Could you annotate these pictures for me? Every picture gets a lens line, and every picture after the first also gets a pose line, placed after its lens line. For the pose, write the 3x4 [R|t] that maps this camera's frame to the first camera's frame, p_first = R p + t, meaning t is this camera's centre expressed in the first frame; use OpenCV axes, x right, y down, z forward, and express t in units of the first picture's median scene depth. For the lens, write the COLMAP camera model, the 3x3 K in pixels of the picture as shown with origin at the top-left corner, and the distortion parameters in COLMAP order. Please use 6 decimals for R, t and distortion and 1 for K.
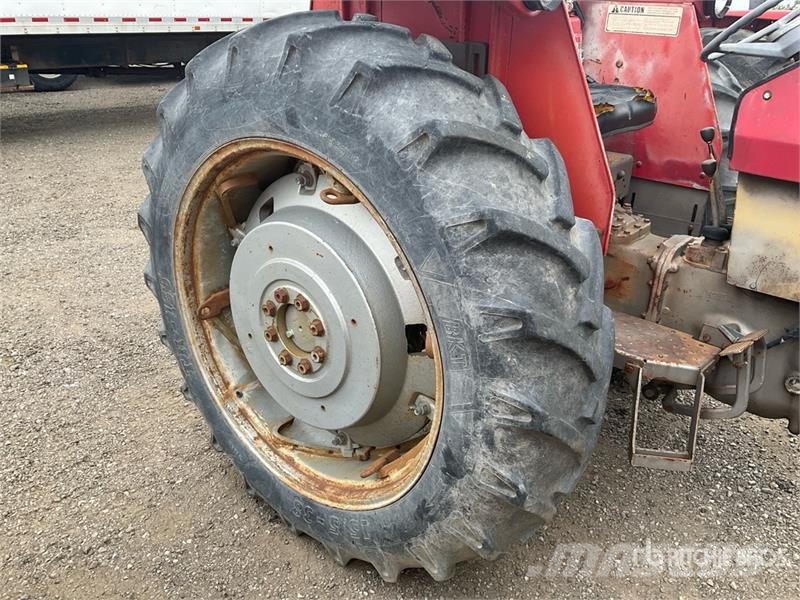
lens RADIAL K [[658.1, 0, 402.7], [0, 658.1, 300.1], [0, 0, 1]] dist [0.083664, -0.152708]
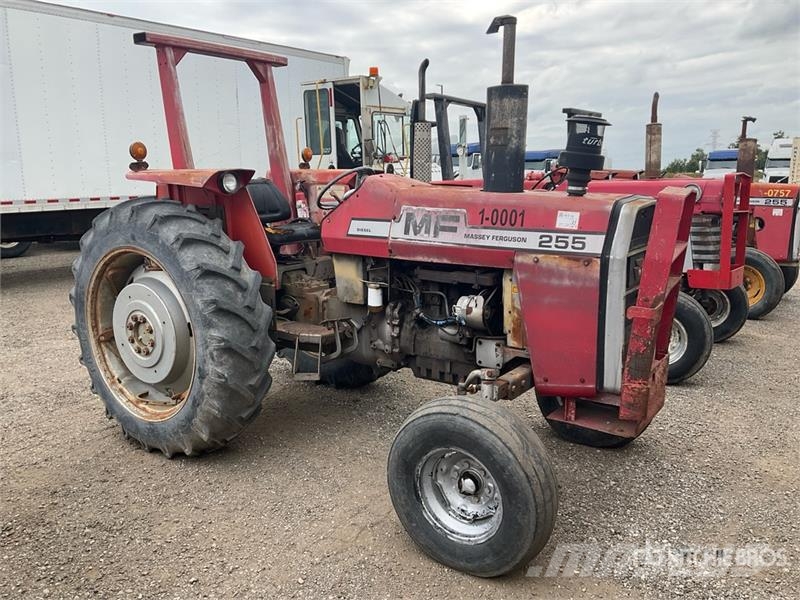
lens RADIAL K [[658.1, 0, 403.9], [0, 658.1, 299.7], [0, 0, 1]] dist [0.083664, -0.152708]
pose [[0.995311, -0.057347, 0.077898, 0.544784], [0.073552, 0.971711, -0.224428, 0.502215], [-0.062824, 0.229105, 0.971372, -1.224897]]
